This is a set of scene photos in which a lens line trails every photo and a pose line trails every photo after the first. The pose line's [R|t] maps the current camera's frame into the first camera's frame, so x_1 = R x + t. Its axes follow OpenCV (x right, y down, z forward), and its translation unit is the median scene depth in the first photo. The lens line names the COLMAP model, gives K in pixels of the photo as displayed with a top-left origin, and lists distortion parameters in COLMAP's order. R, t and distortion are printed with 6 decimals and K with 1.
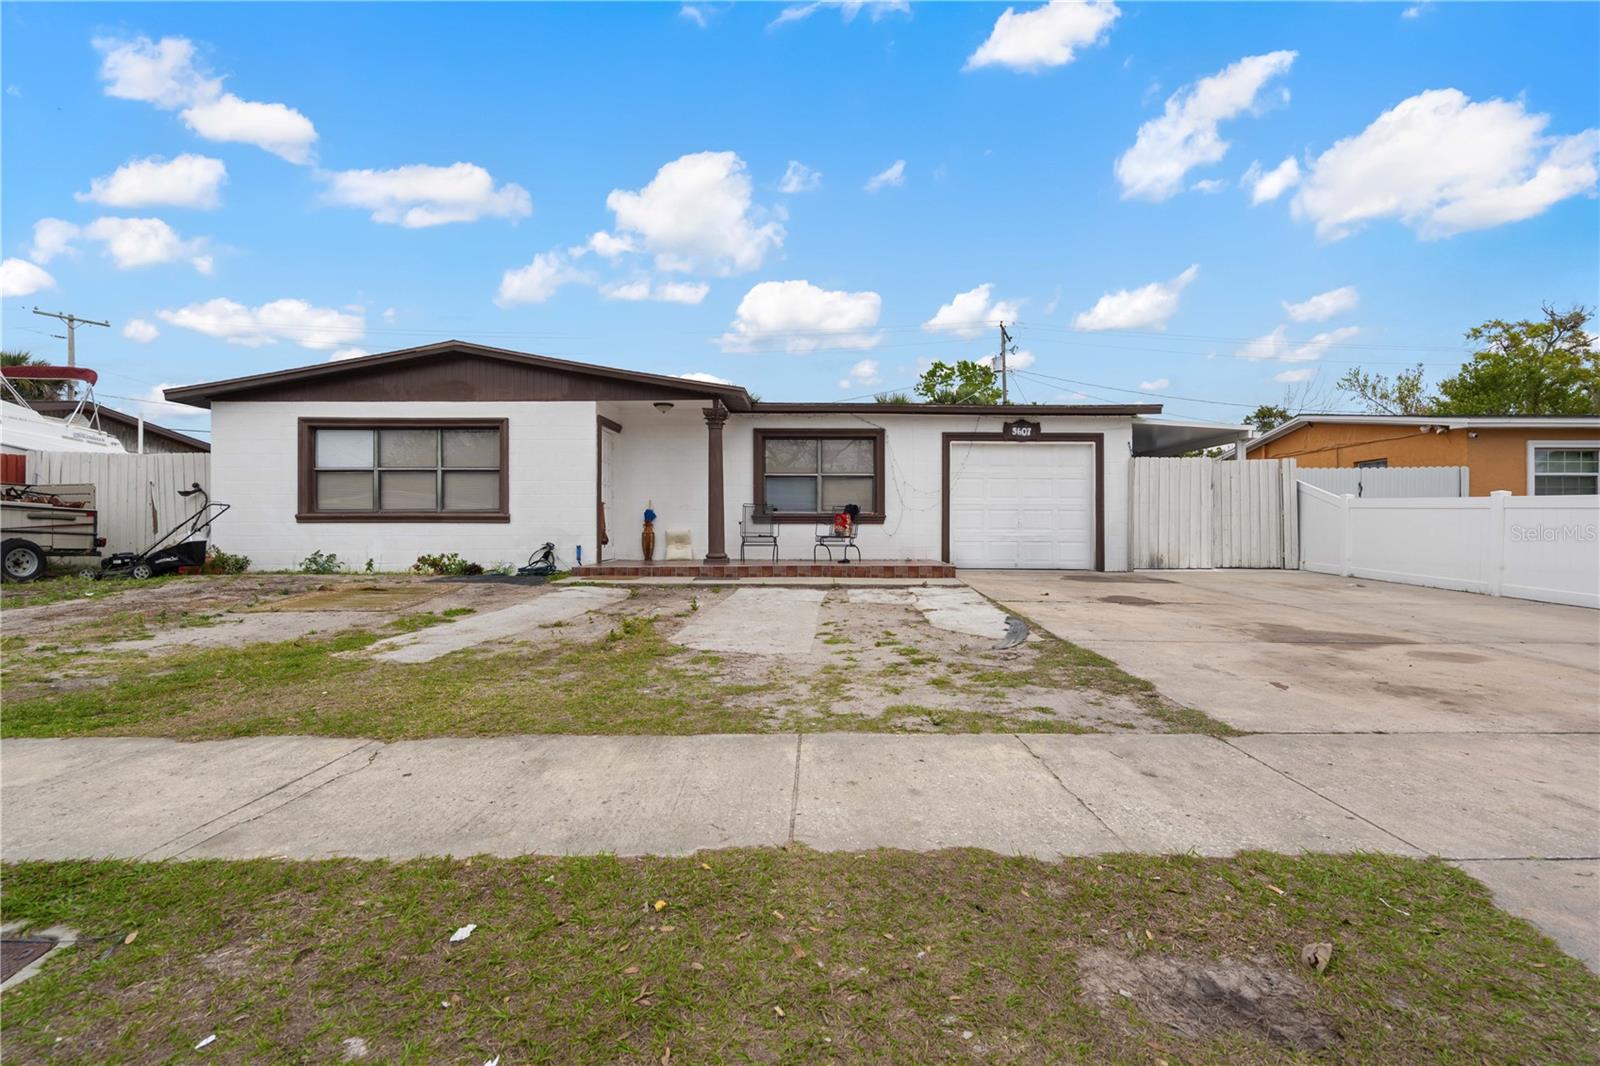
lens RADIAL K [[730.6, 0, 823.0], [0, 730.6, 531.5], [0, 0, 1]] dist [-0.000954, 0.000577]
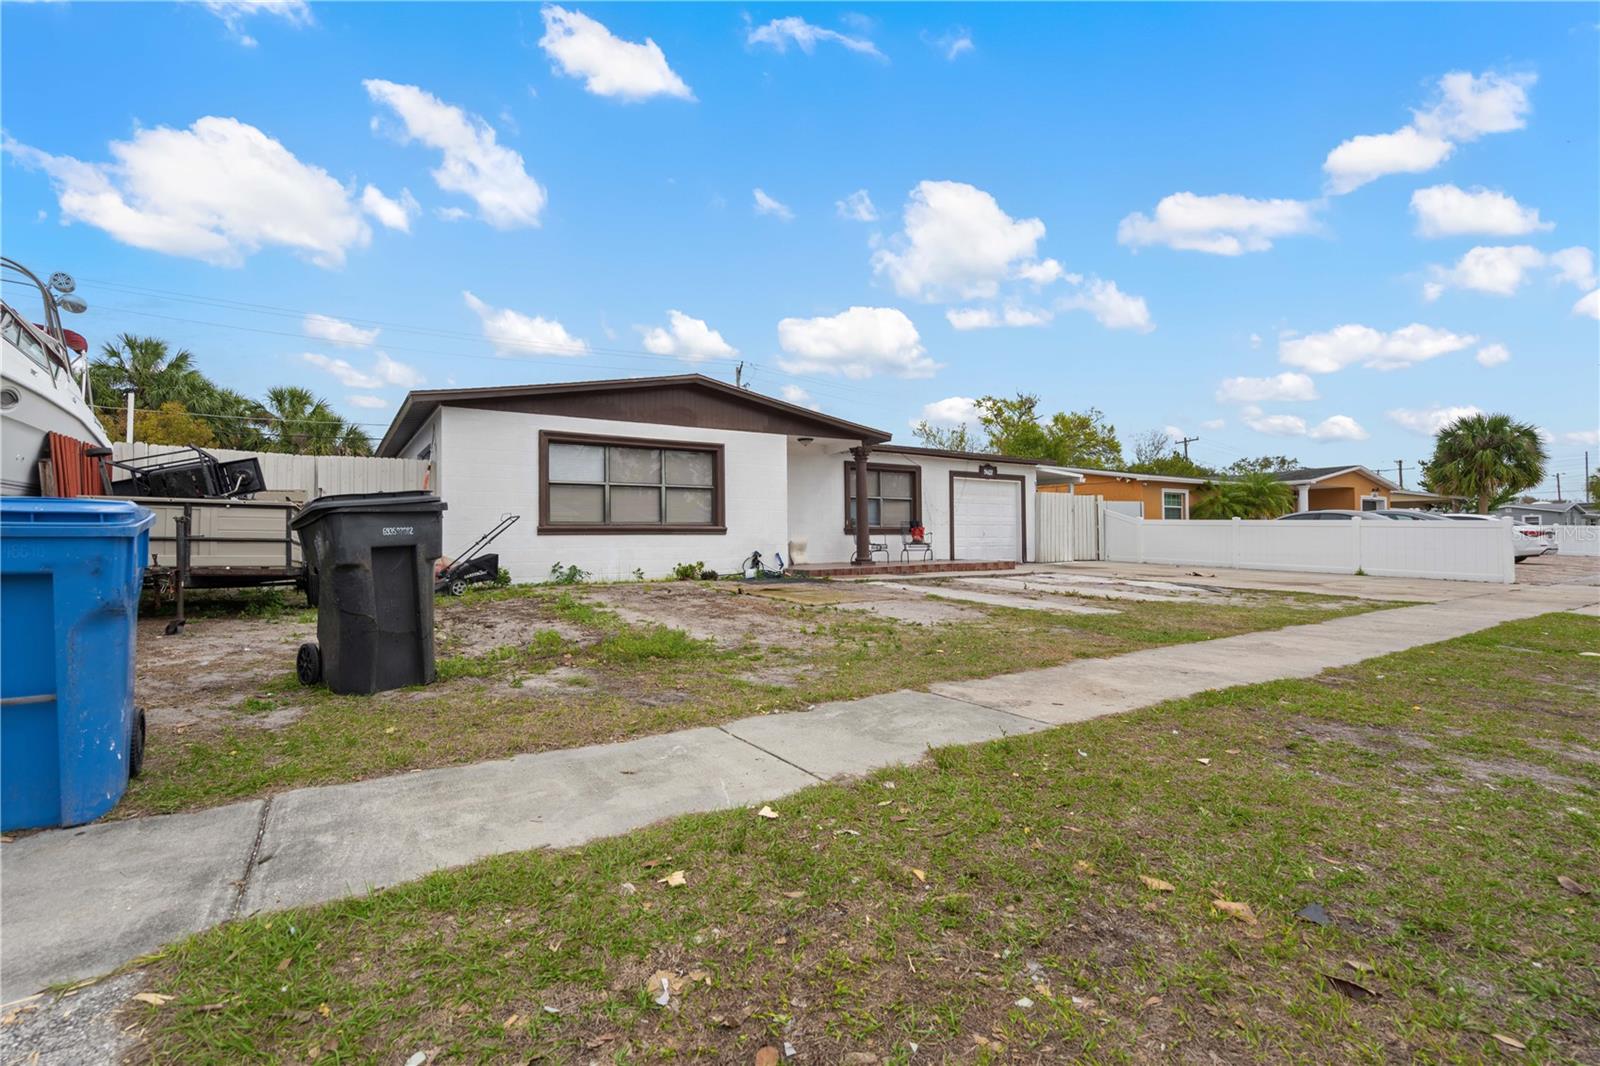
lens RADIAL K [[718.4, 0, 794.3], [0, 718.4, 527.8], [0, 0, 1]] dist [-0.000469, 0.000302]
pose [[0.839894, 0.001655, 0.542748, -0.942034], [0.009797, 0.999786, -0.018211, -0.000723], [-0.542662, 0.020613, 0.839698, -0.015170]]
